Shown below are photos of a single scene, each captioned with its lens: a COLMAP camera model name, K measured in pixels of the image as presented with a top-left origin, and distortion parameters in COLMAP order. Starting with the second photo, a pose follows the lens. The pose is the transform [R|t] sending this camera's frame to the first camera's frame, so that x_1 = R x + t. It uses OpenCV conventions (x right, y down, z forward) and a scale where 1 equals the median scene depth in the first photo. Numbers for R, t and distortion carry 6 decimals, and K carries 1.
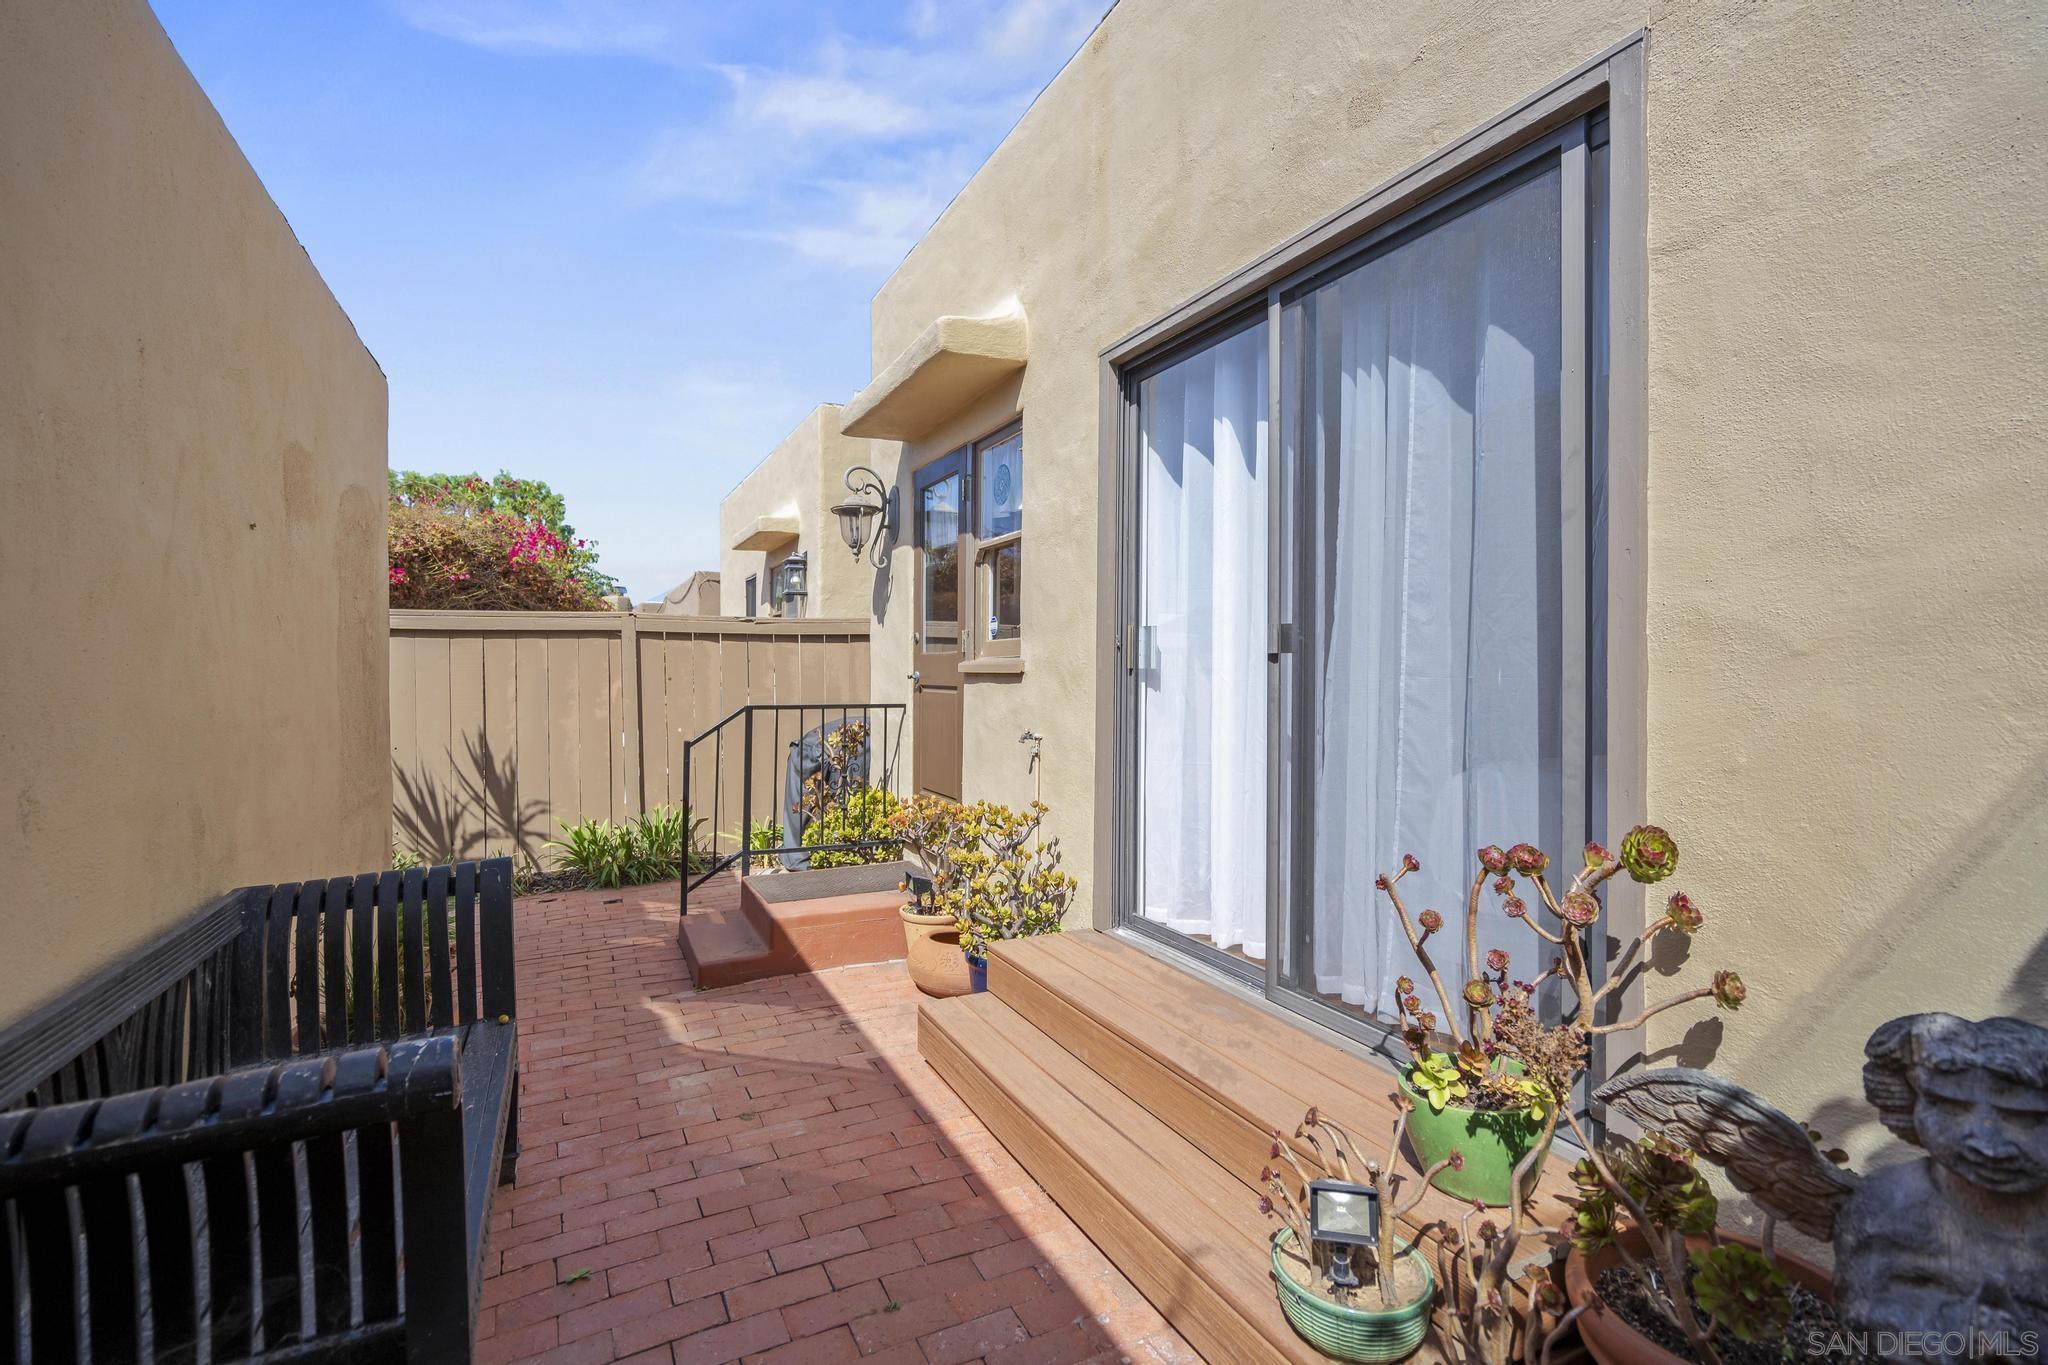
lens RADIAL K [[931.1, 0, 1028.5], [0, 931.1, 651.6], [0, 0, 1]] dist [-0.001169, 0.001055]
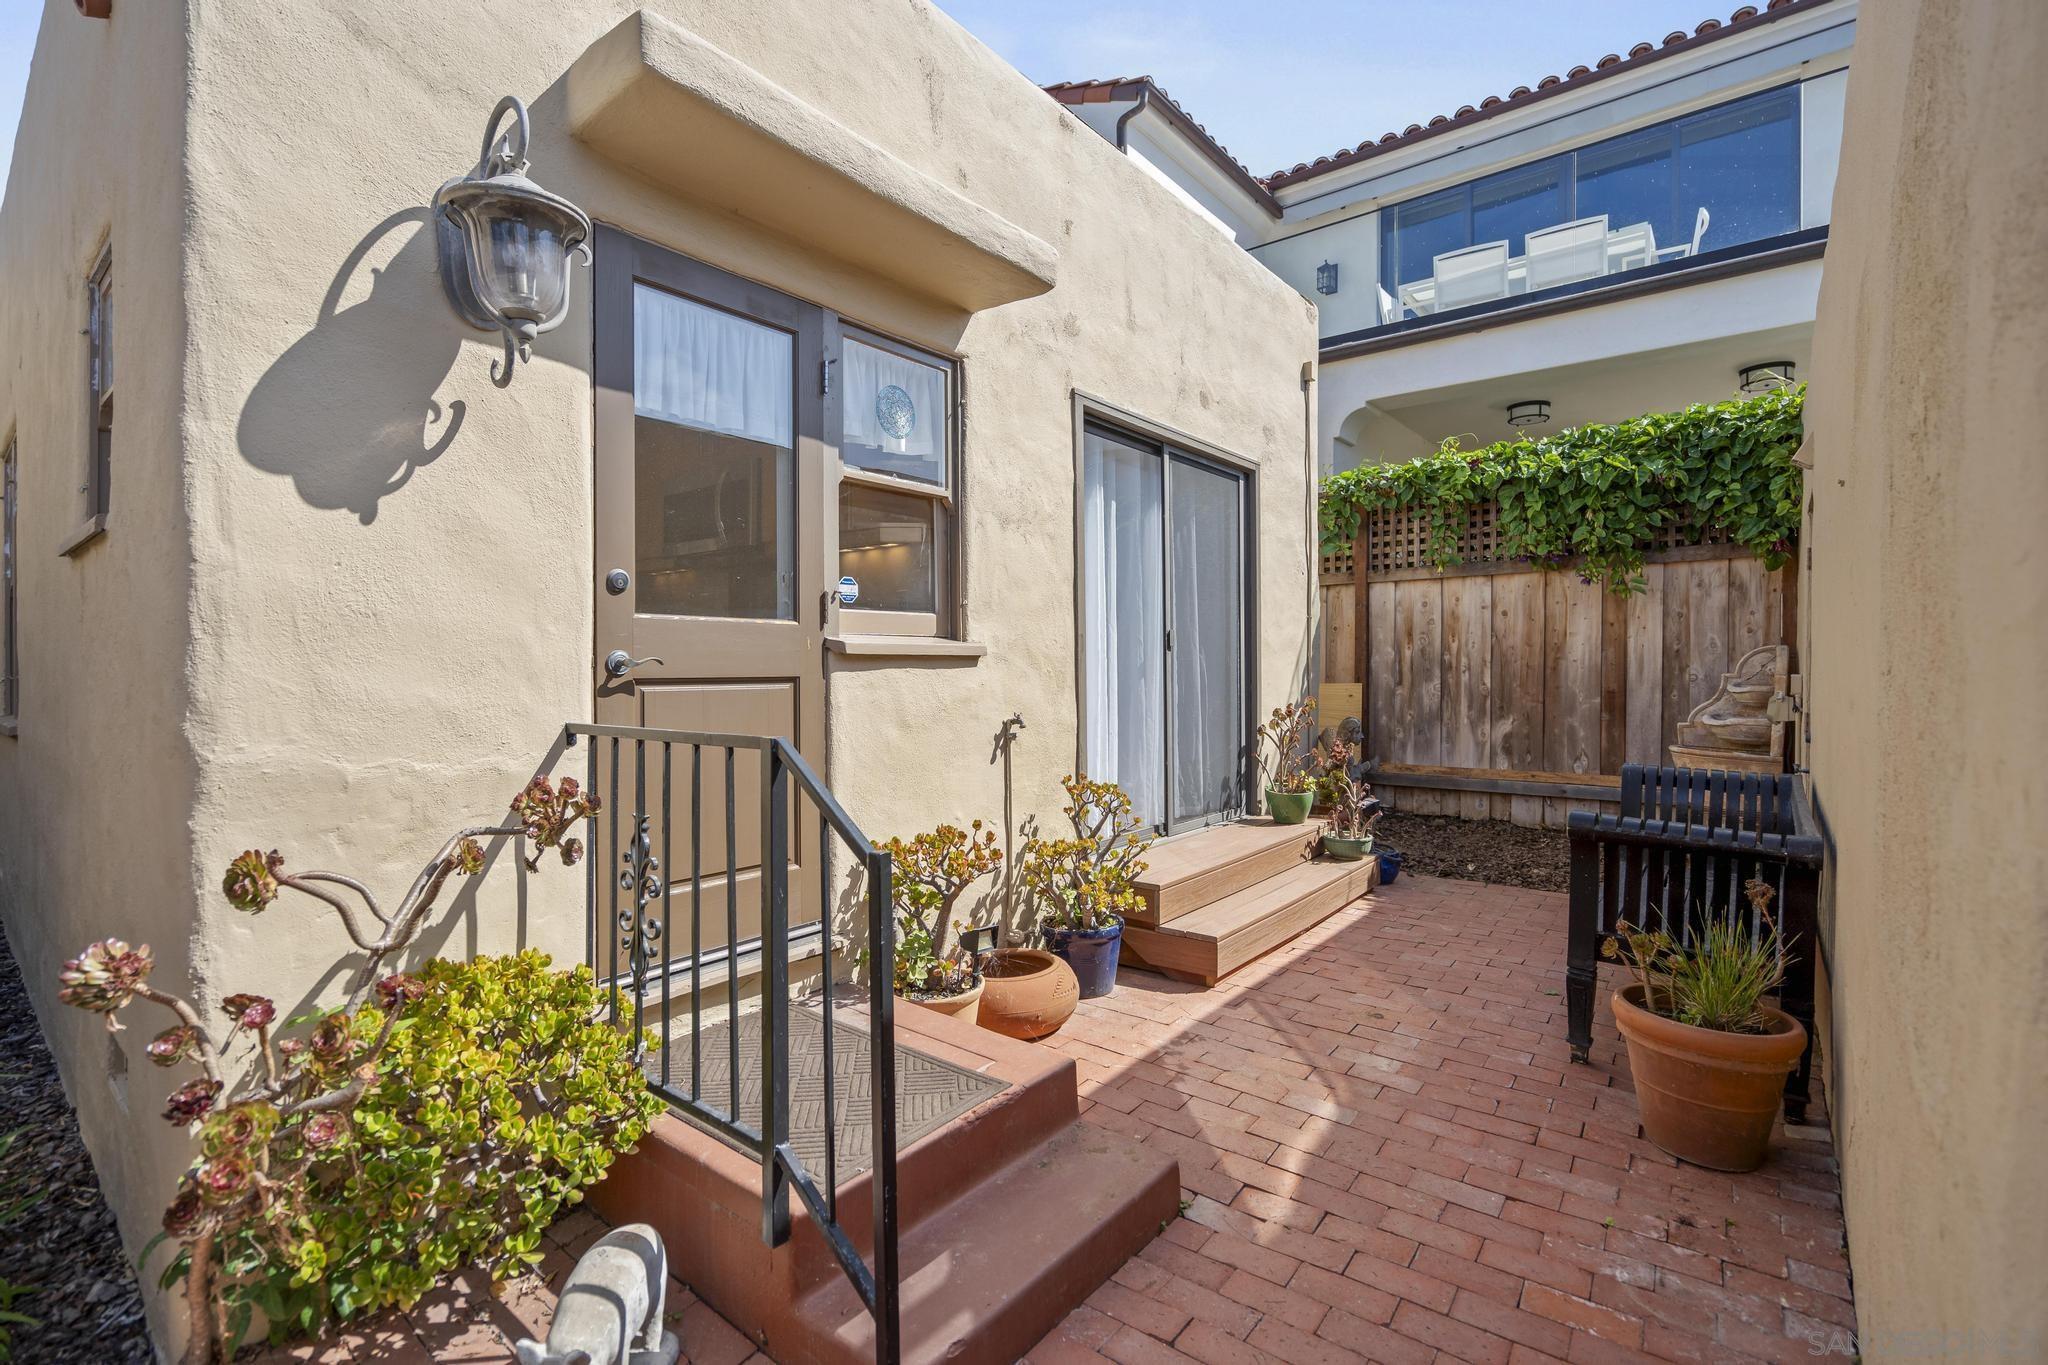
lens RADIAL K [[931.1, 0, 1028.5], [0, 931.1, 651.6], [0, 0, 1]] dist [-0.001169, 0.001055]
pose [[-0.428476, 0.023486, 0.903248, -0.977028], [-0.002441, 0.999628, -0.027150, 0.050864], [-0.903550, -0.013838, -0.428260, 1.560755]]
